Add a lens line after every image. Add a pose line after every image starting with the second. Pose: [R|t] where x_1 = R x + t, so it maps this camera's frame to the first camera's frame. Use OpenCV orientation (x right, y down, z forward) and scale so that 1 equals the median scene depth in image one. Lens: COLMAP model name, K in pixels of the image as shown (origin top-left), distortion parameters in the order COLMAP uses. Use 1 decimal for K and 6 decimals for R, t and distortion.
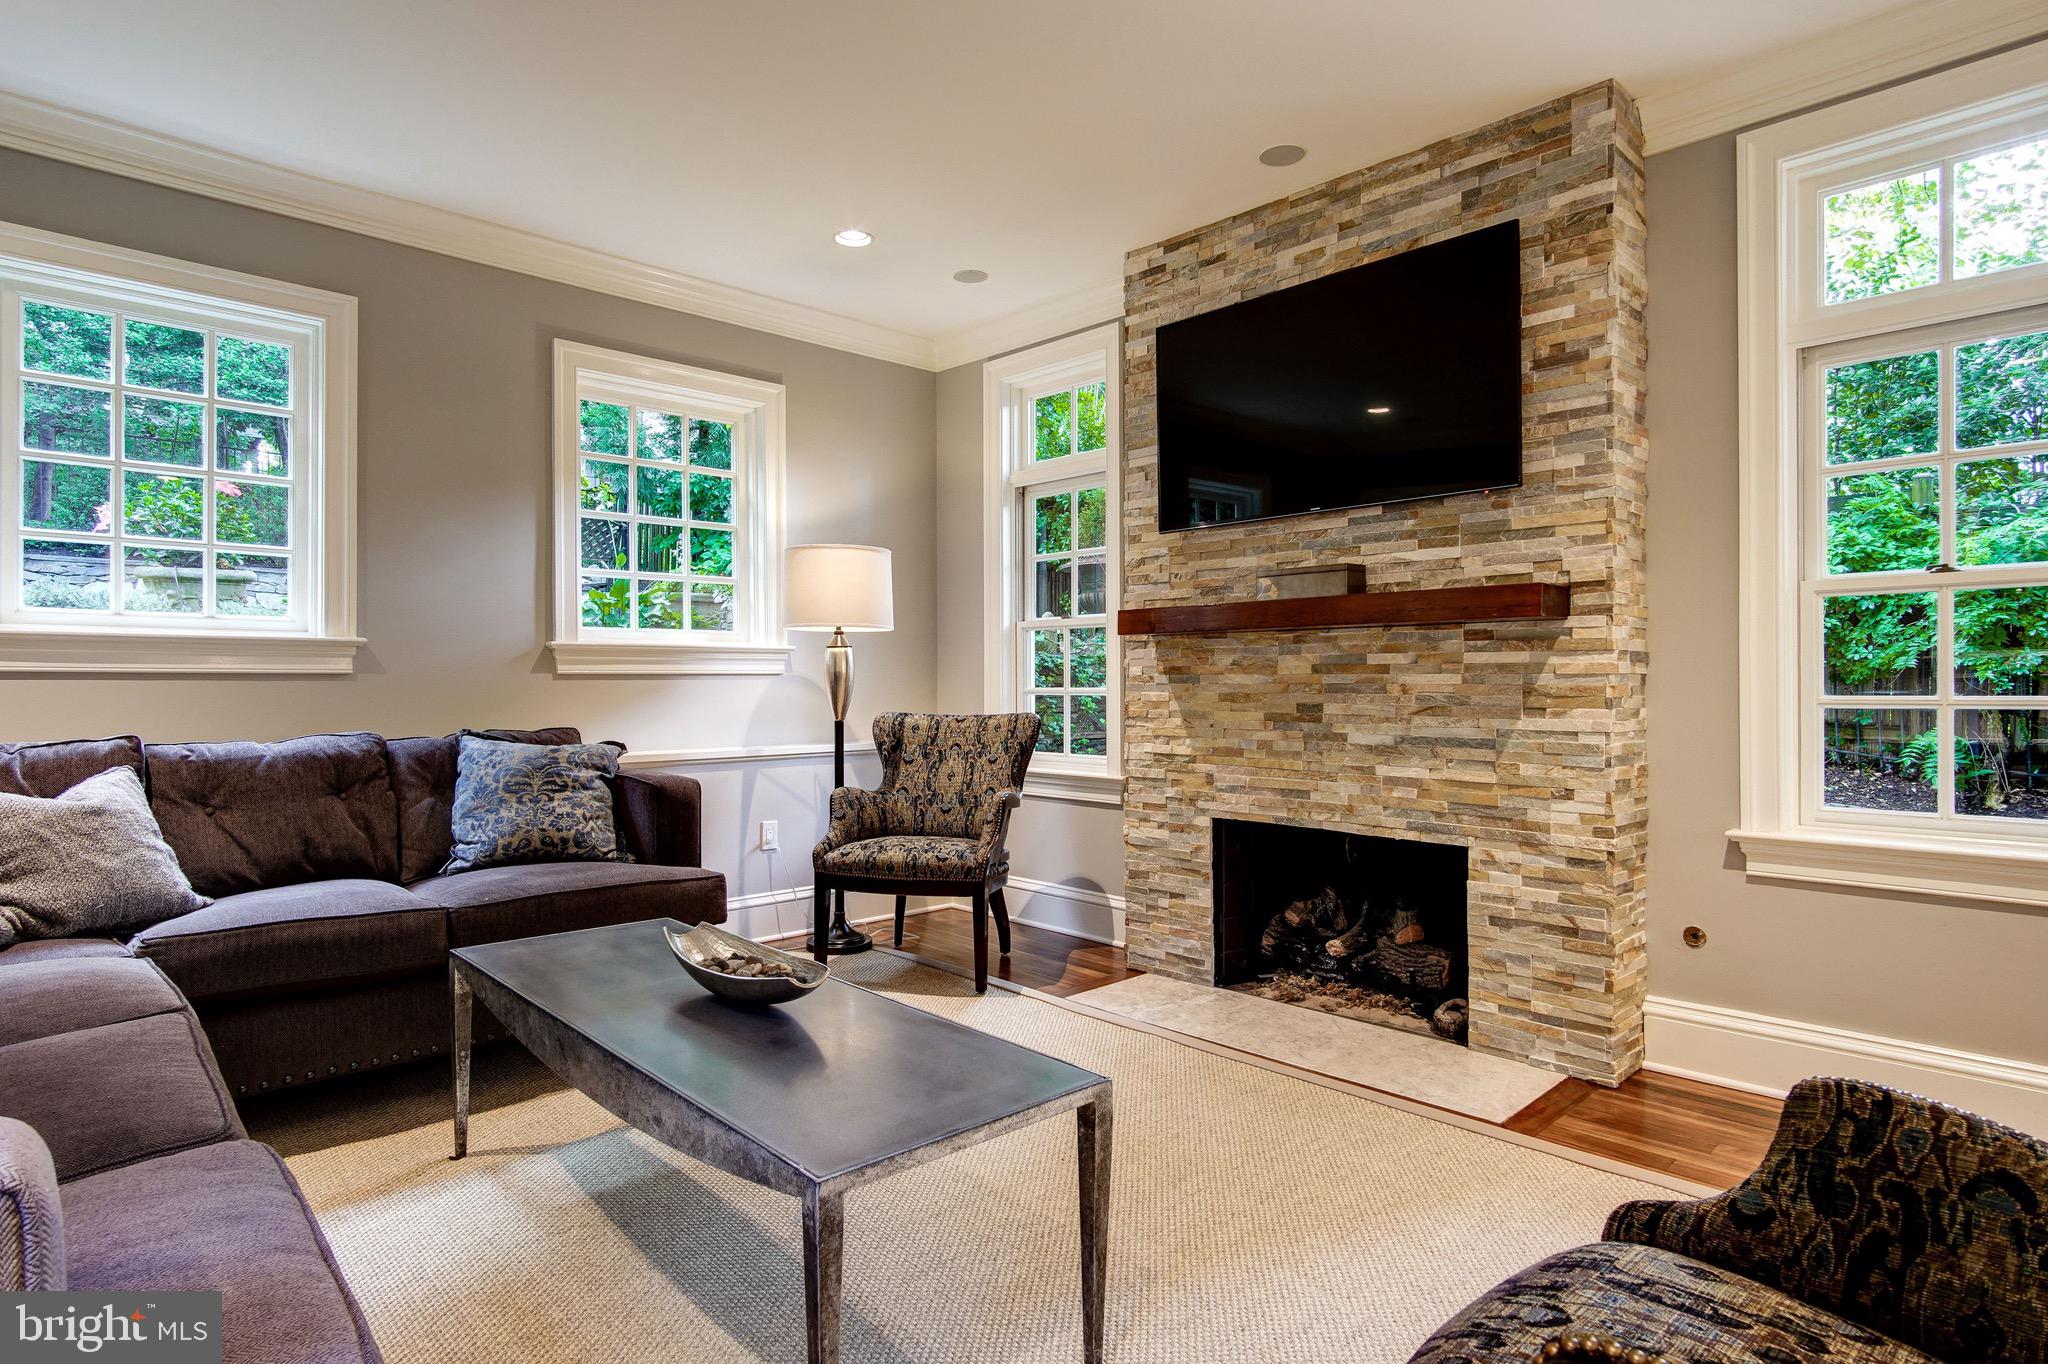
lens RADIAL K [[1095.6, 0, 1033.9], [0, 1095.6, 681.8], [0, 0, 1]] dist [-0.000890, -0.000201]
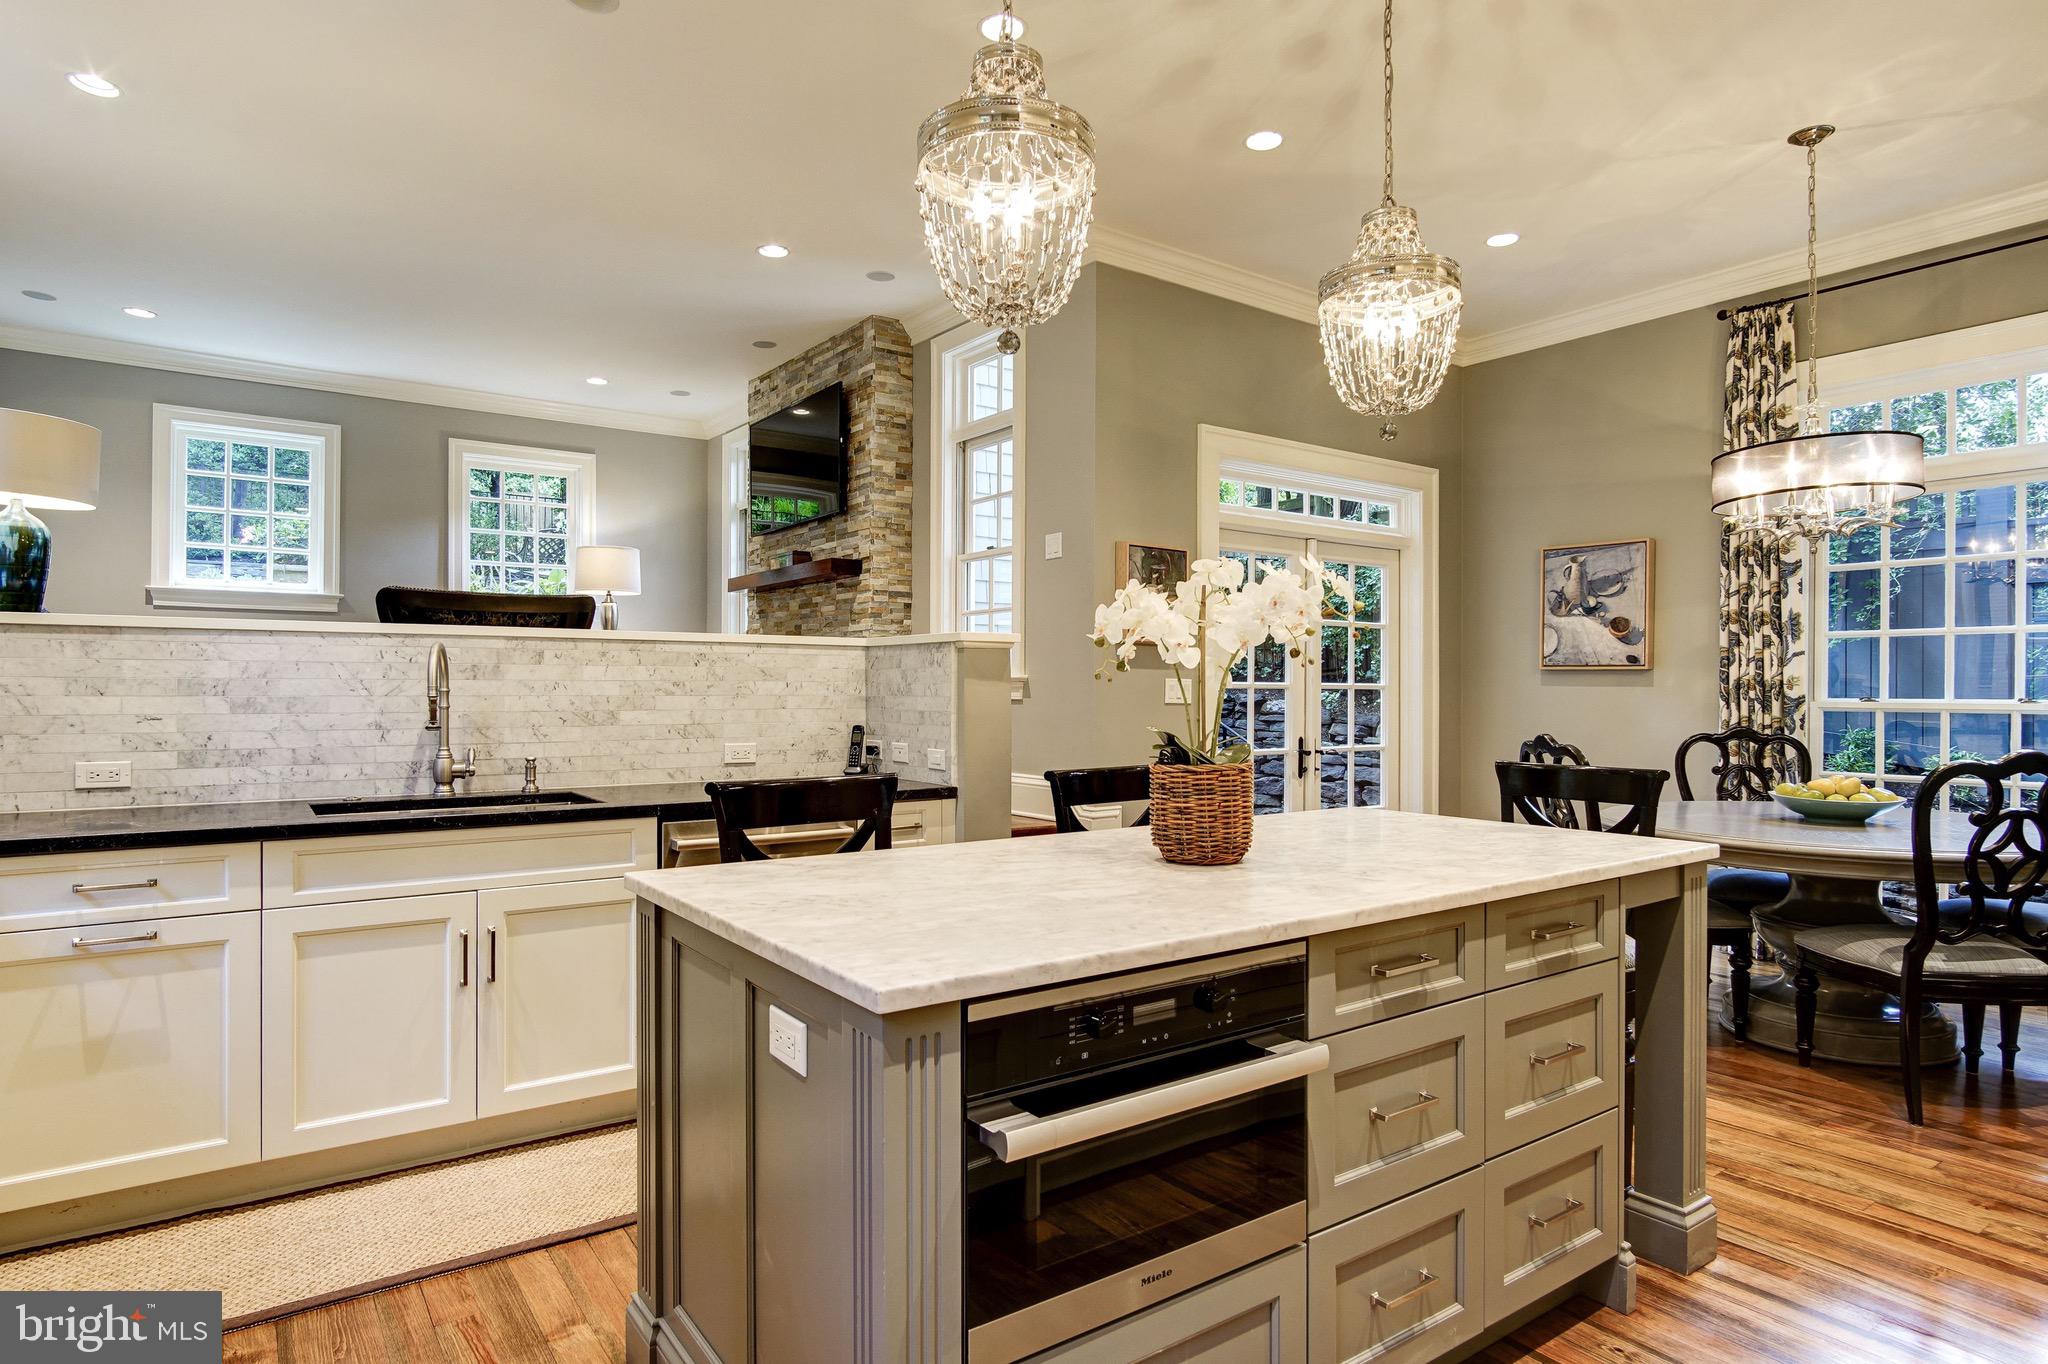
lens RADIAL K [[1095.6, 0, 1033.9], [0, 1095.6, 681.8], [0, 0, 1]] dist [-0.000890, -0.000201]
pose [[0.992577, 0.002163, -0.121595, 0.956747], [-0.002918, 0.999978, -0.006038, 0.137966], [0.121579, 0.006348, 0.992561, -0.900215]]
